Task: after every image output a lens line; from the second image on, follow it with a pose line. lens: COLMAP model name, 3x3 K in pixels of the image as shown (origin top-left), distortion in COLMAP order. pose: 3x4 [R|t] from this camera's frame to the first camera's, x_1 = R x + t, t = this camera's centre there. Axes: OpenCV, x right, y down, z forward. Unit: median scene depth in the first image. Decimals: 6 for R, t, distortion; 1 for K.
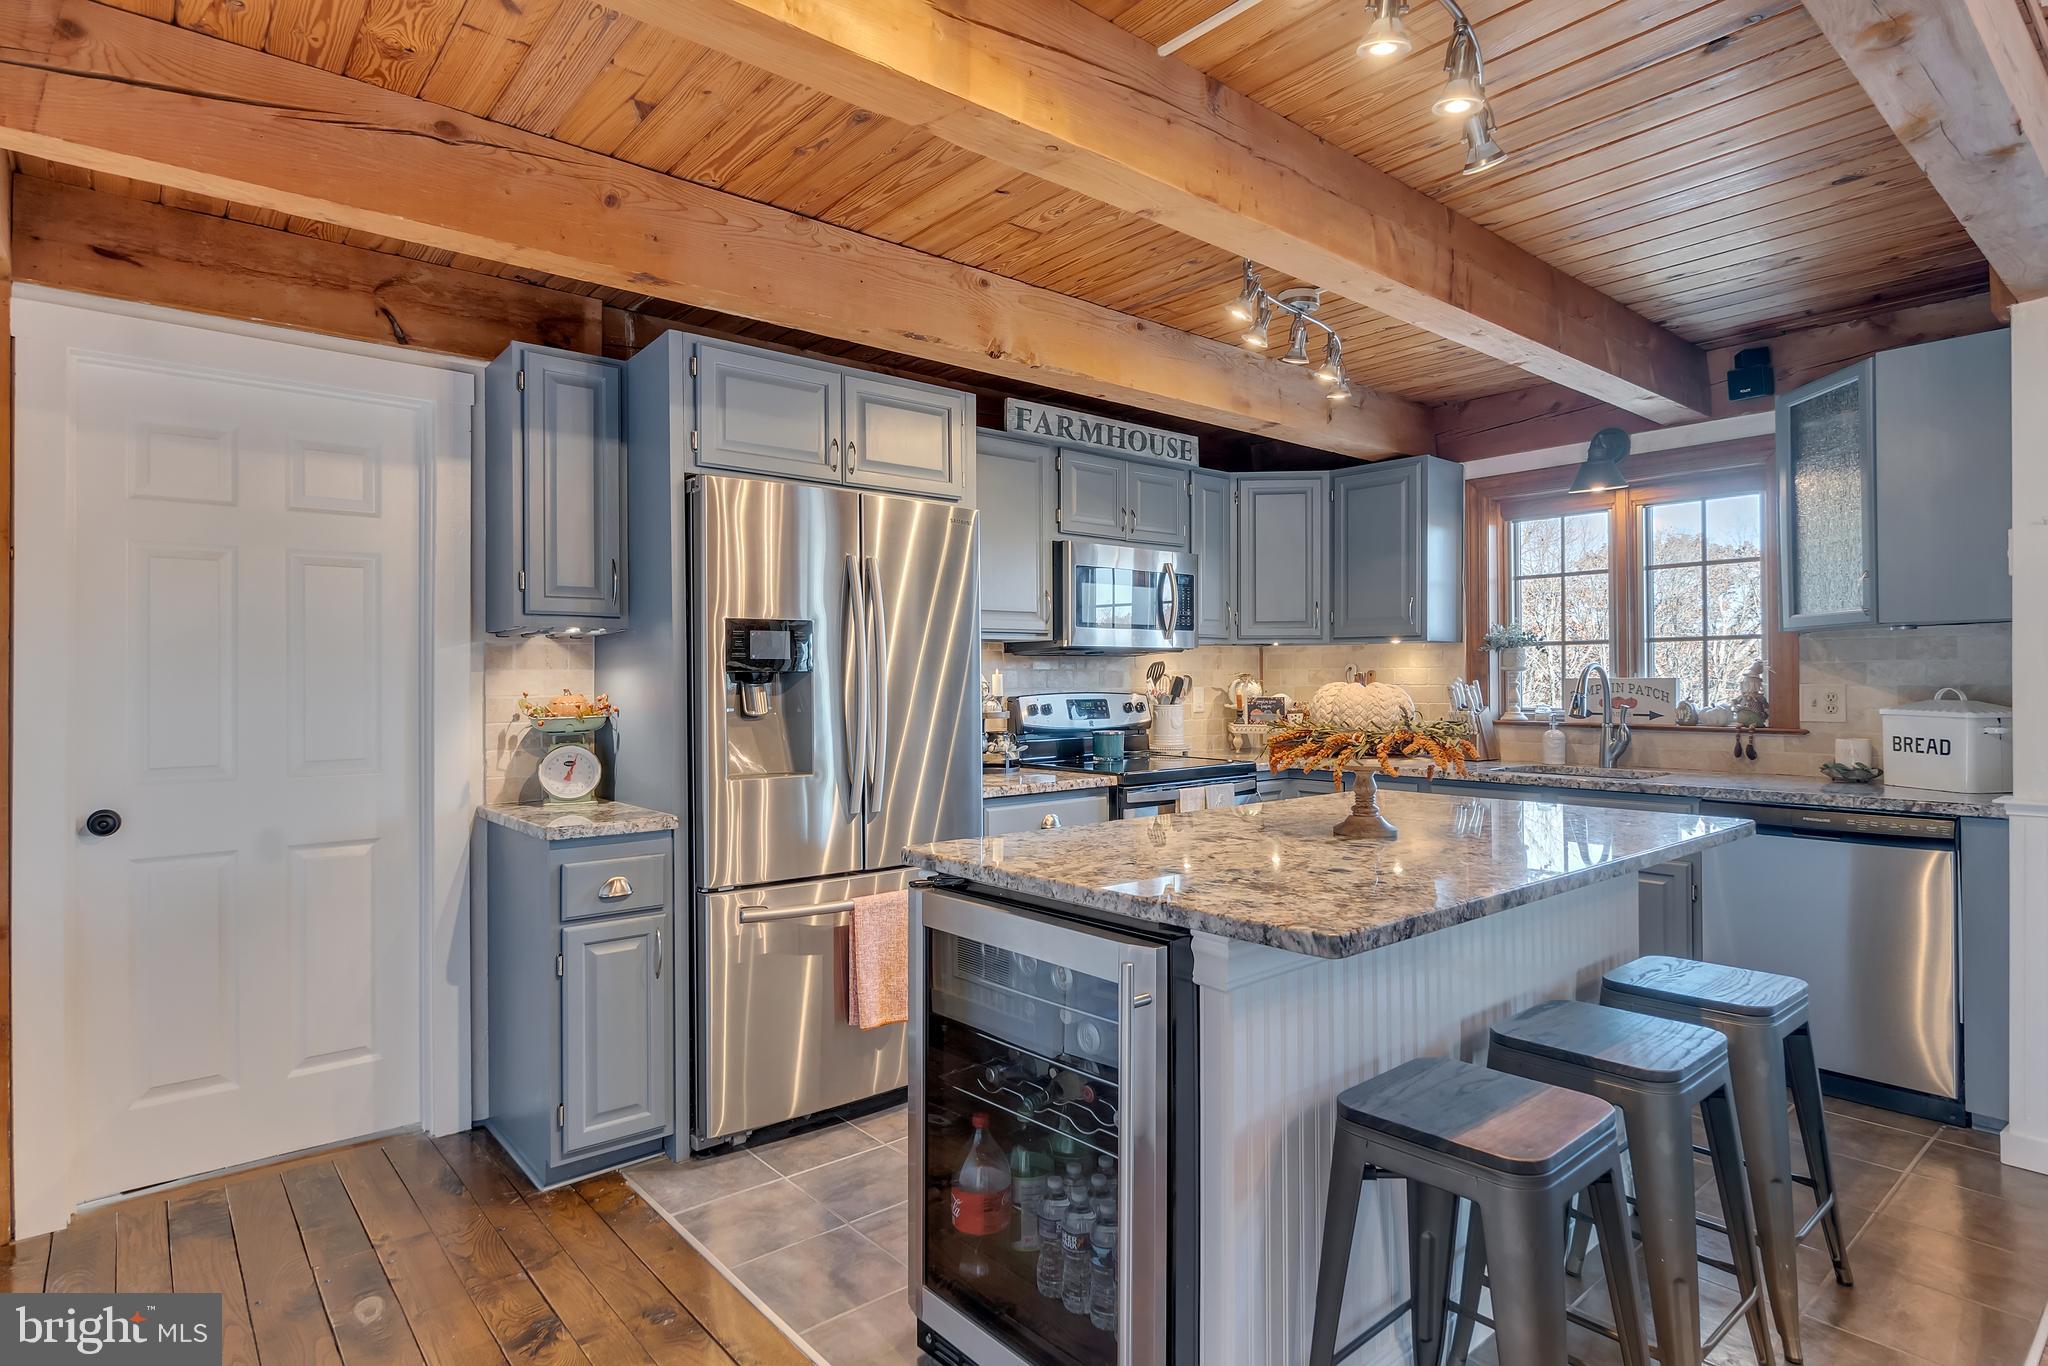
lens RADIAL K [[1073.8, 0, 1020.6], [0, 1073.8, 679.5], [0, 0, 1]] dist [0.002300, 0.000197]
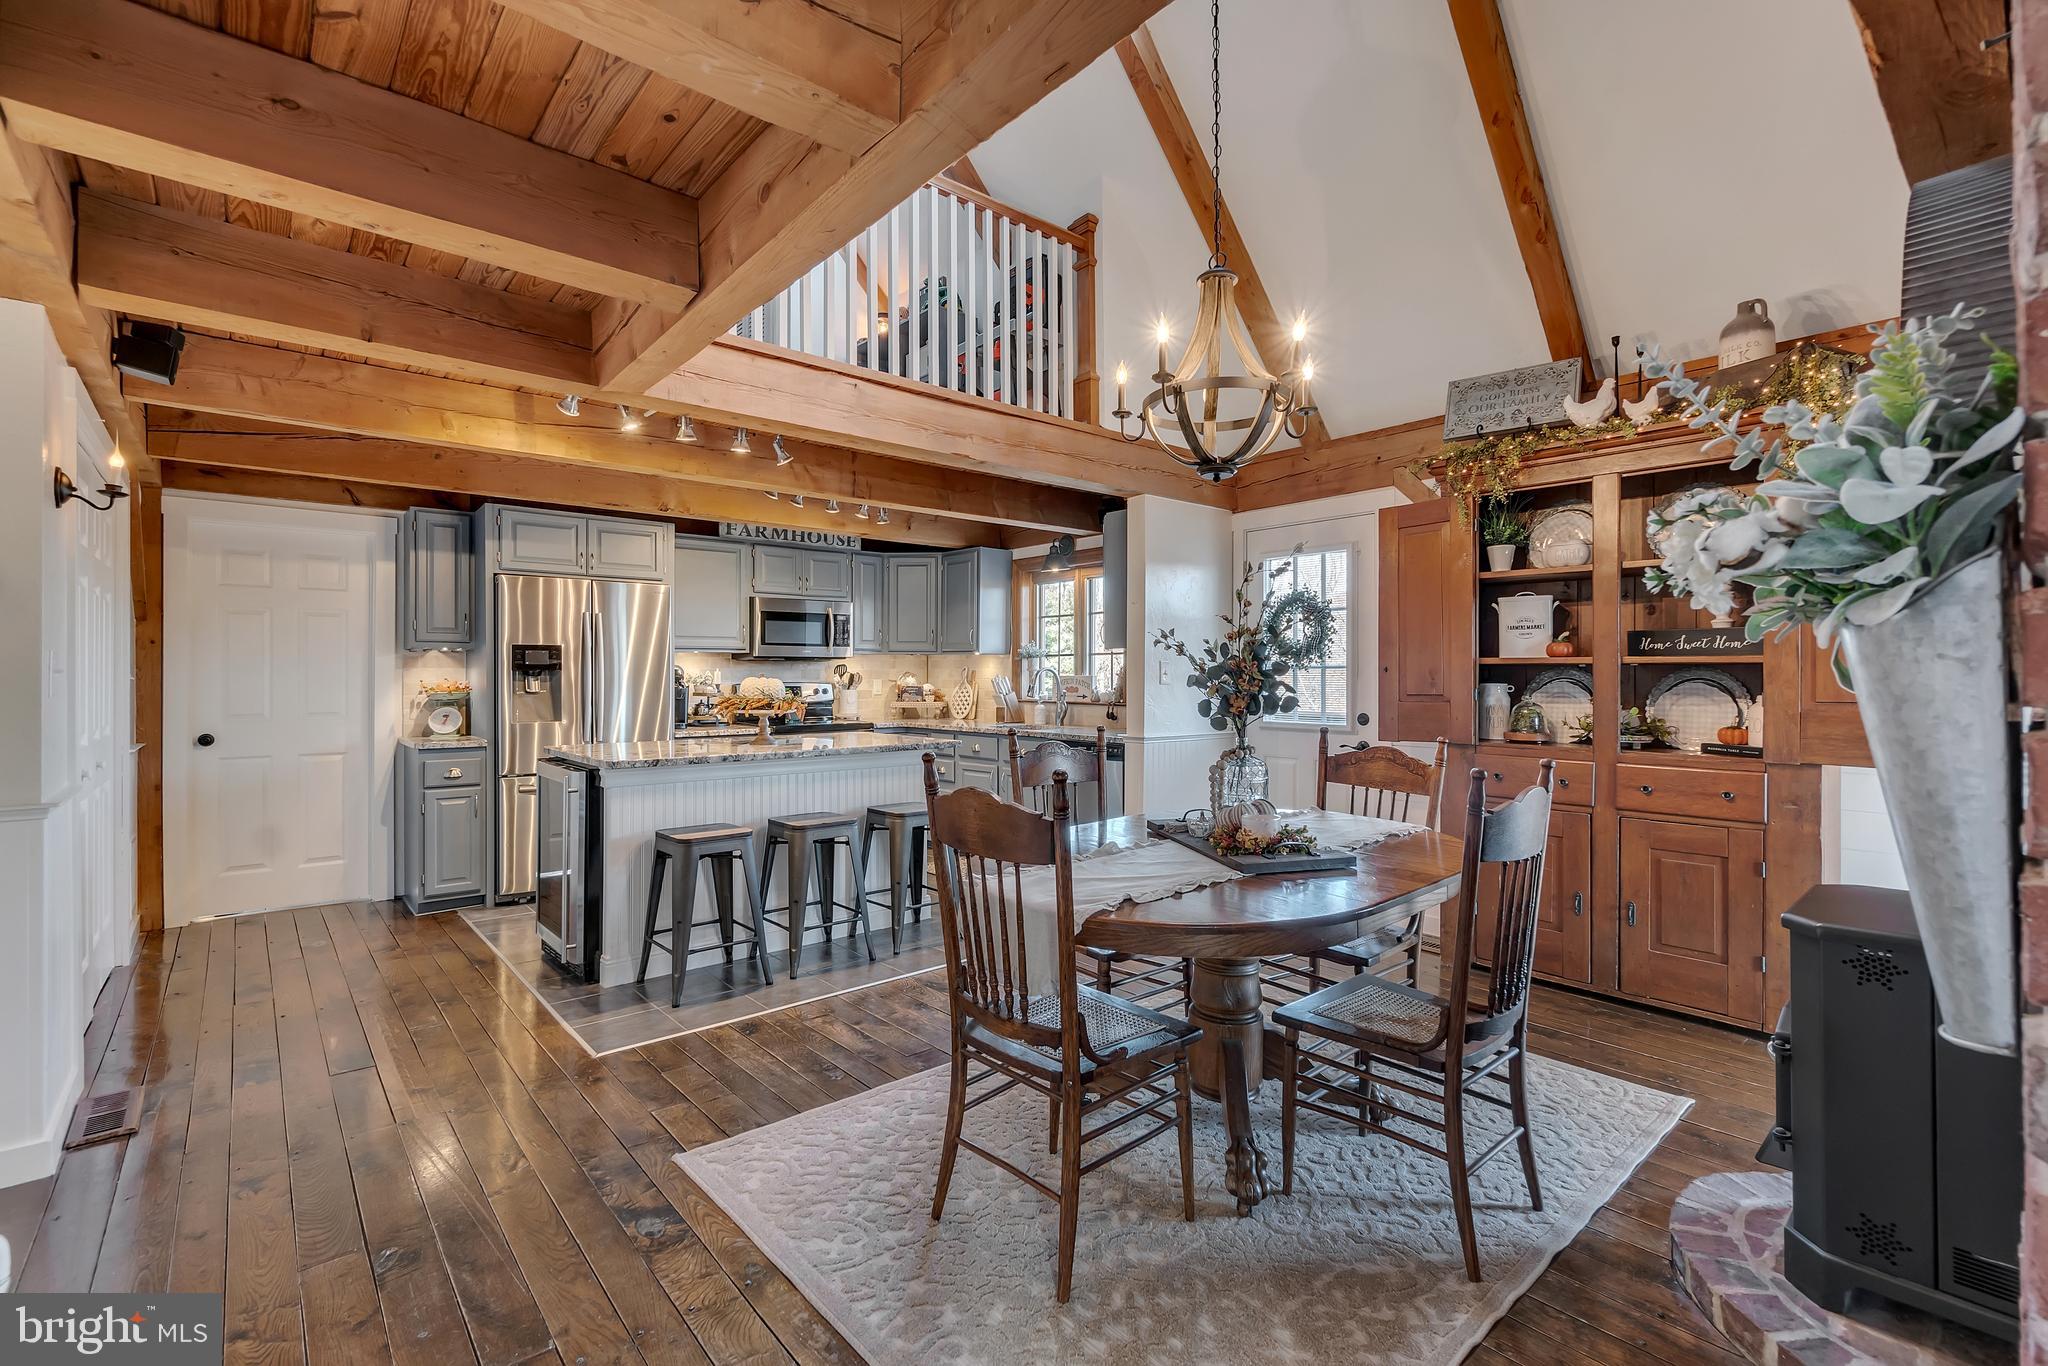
lens RADIAL K [[909.8, 0, 1024.0], [0, 909.8, 683.0], [0, 0, 1]] dist [0.000605, 0.000157]
pose [[0.999881, 0.004760, 0.014682, 0.625489], [-0.004901, 0.999942, 0.009560, -0.004002], [-0.014635, -0.009631, 0.999847, -0.696137]]
